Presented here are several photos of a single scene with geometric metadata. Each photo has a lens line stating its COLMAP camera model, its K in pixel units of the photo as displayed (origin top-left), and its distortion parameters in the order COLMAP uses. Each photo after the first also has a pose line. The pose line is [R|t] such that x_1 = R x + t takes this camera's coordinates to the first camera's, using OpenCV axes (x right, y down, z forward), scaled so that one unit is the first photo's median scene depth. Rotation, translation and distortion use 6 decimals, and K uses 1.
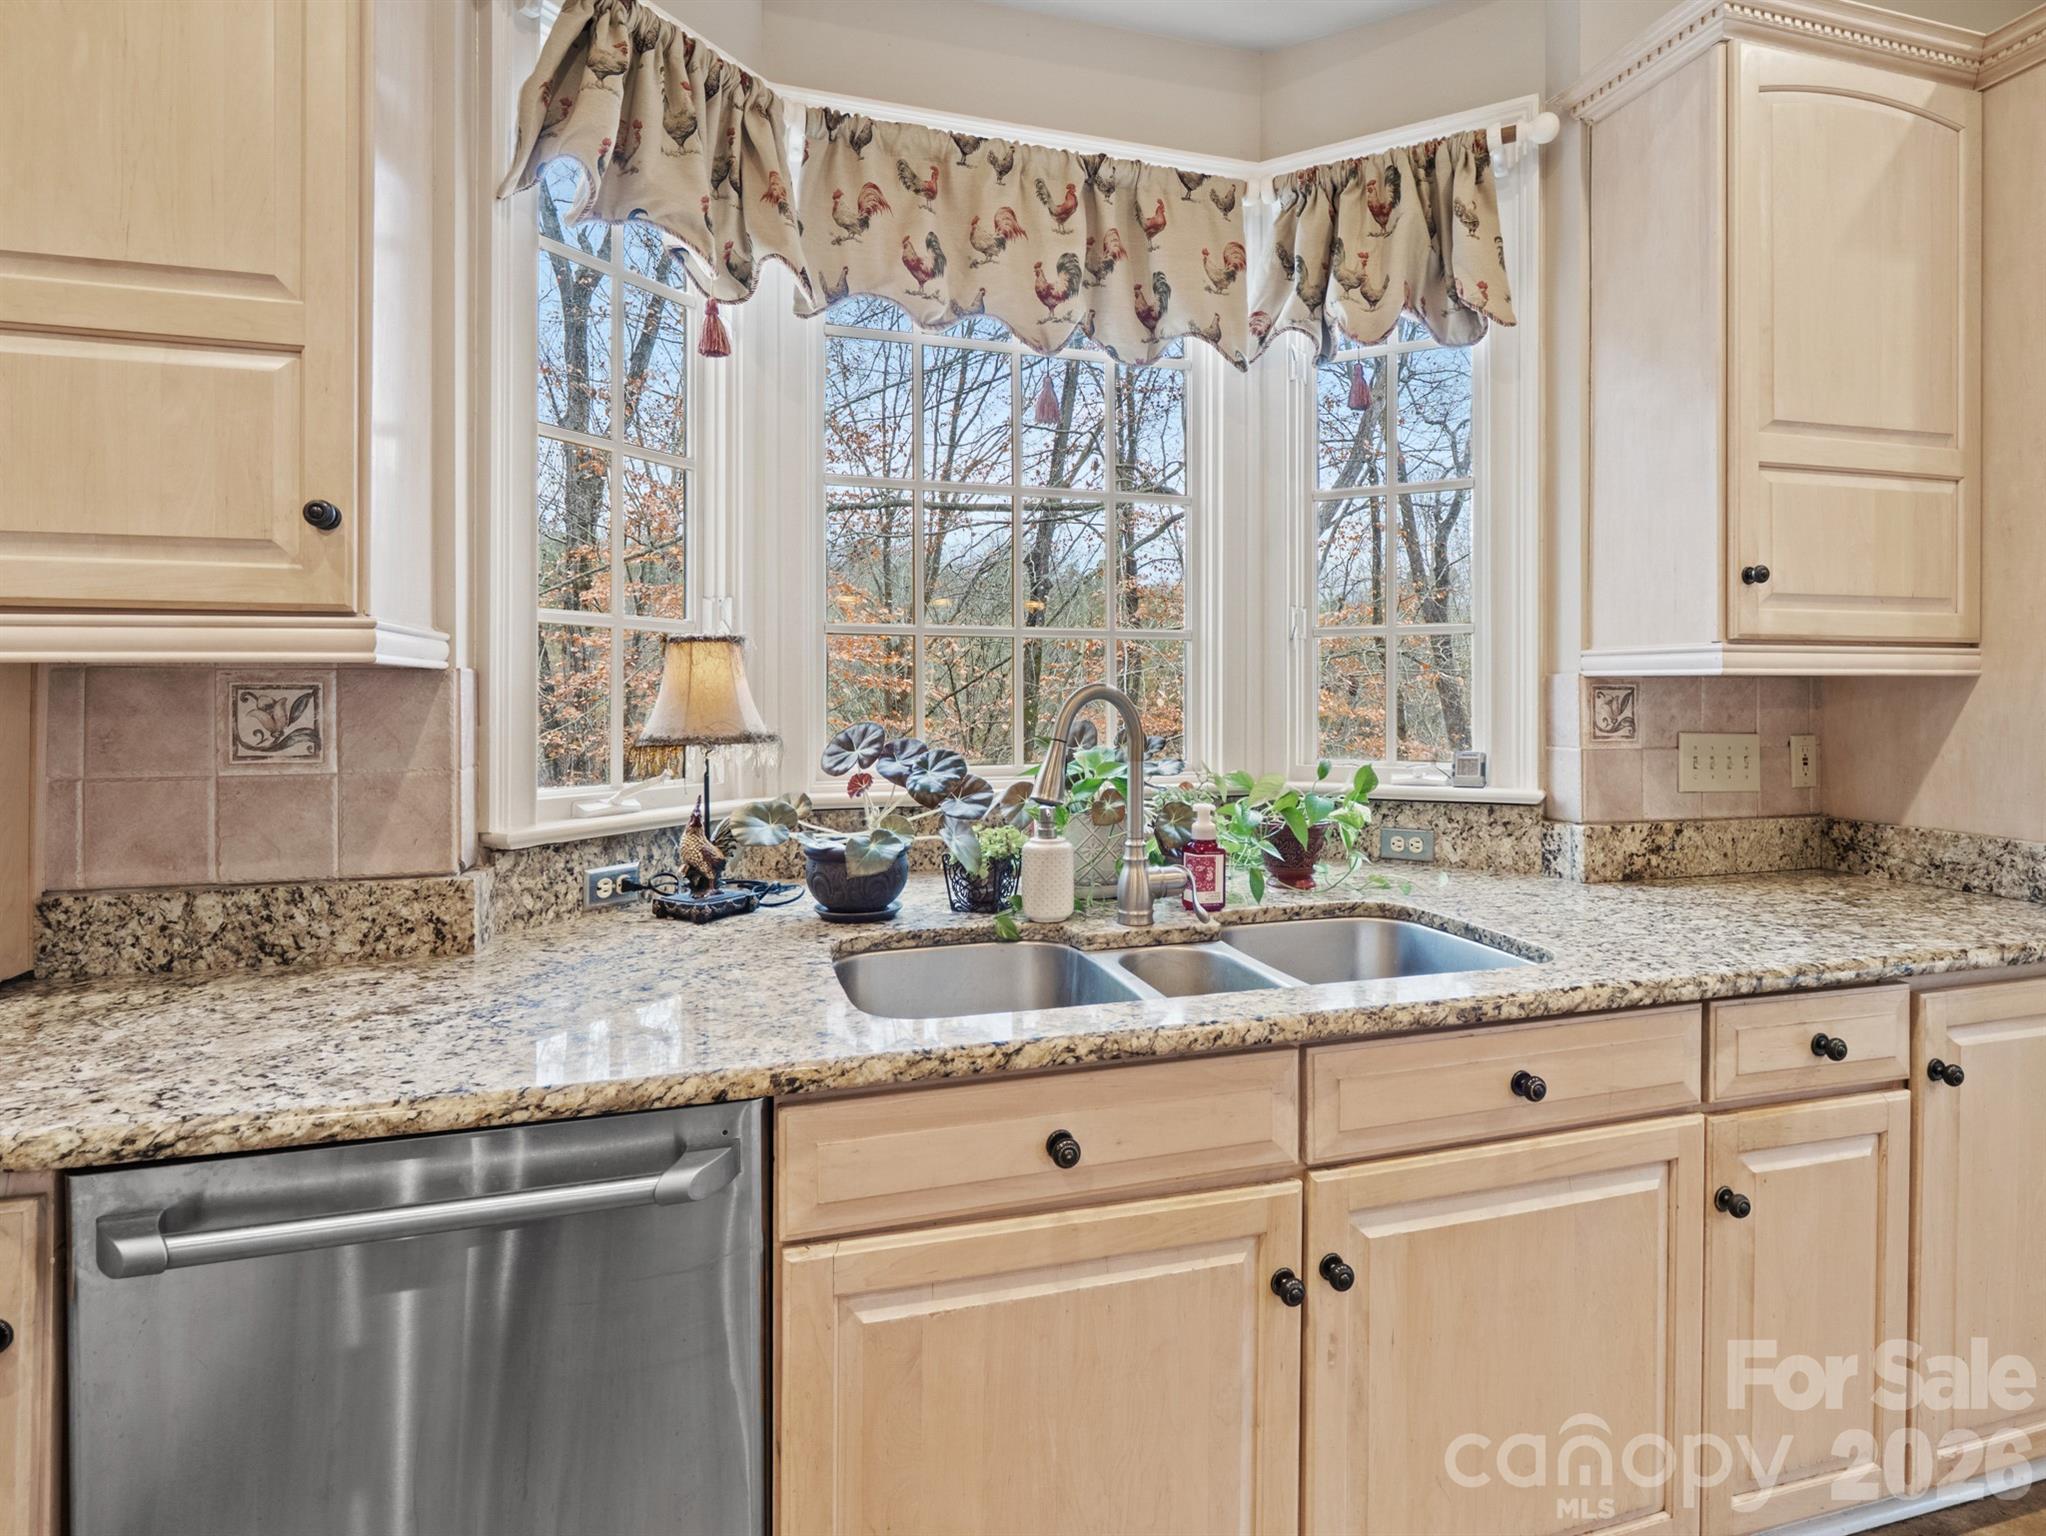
lens RADIAL K [[1084.6, 0, 1051.2], [0, 1084.6, 691.8], [0, 0, 1]] dist [-0.003633, -0.000810]
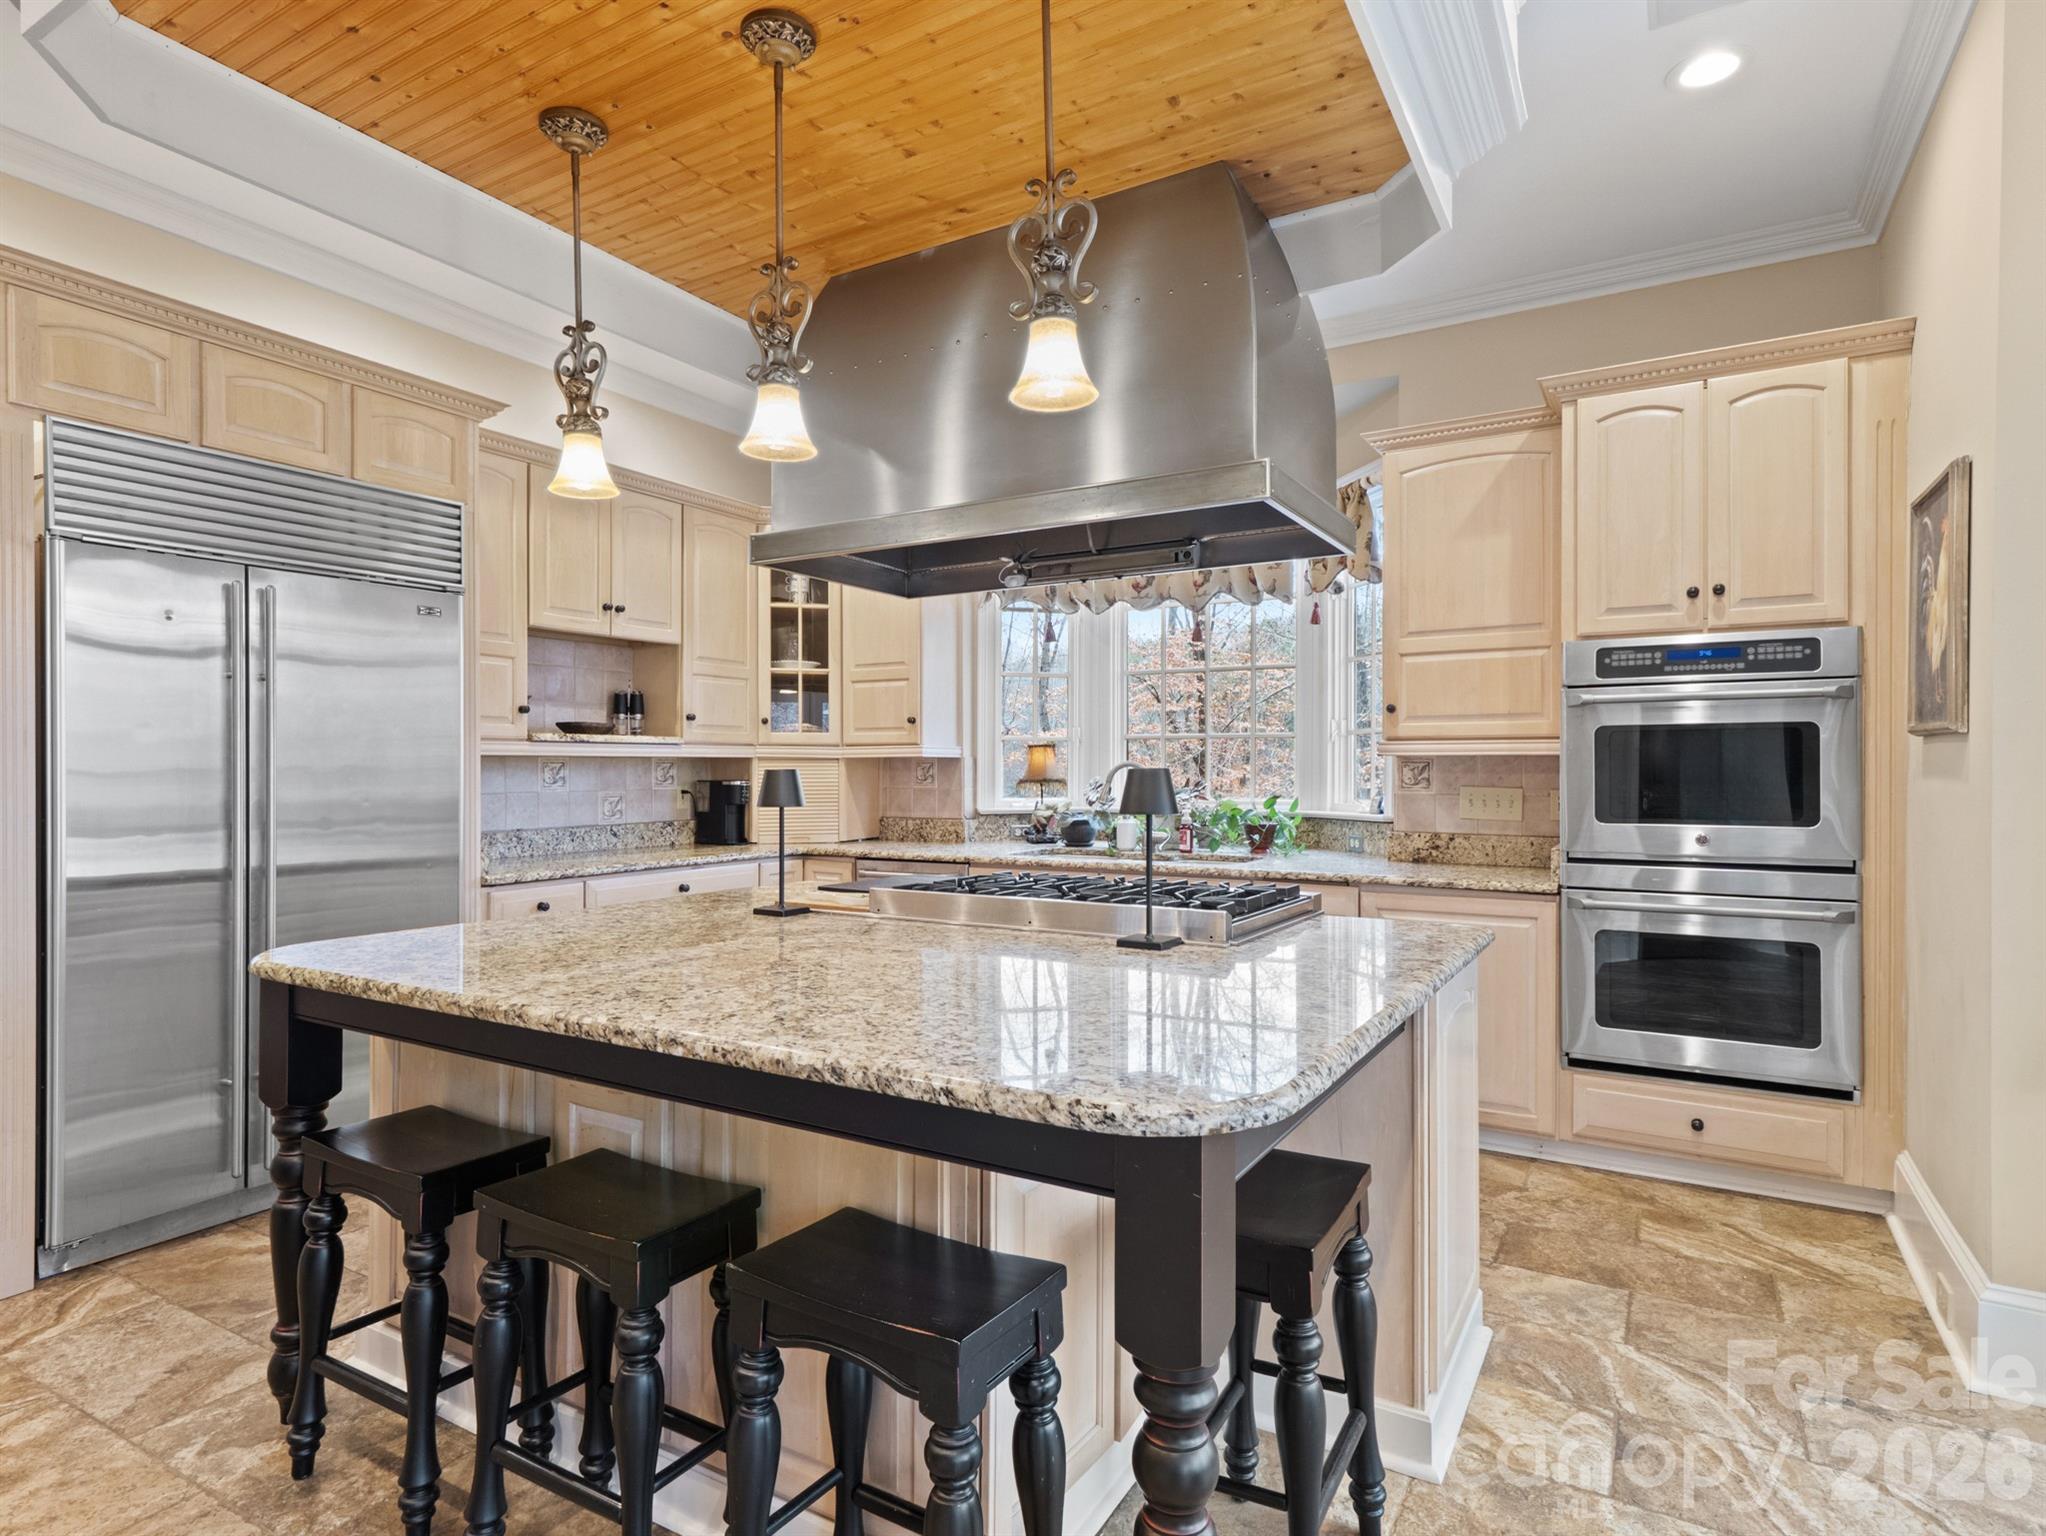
lens RADIAL K [[1131.5, 0, 1003.6], [0, 1131.5, 770.7], [0, 0, 1]] dist [0.001206, -0.000335]
pose [[0.665759, 0.003639, -0.746158, 1.648173], [0.001059, 0.999982, 0.005822, -0.000563], [0.746166, -0.004667, 0.665744, -0.942682]]
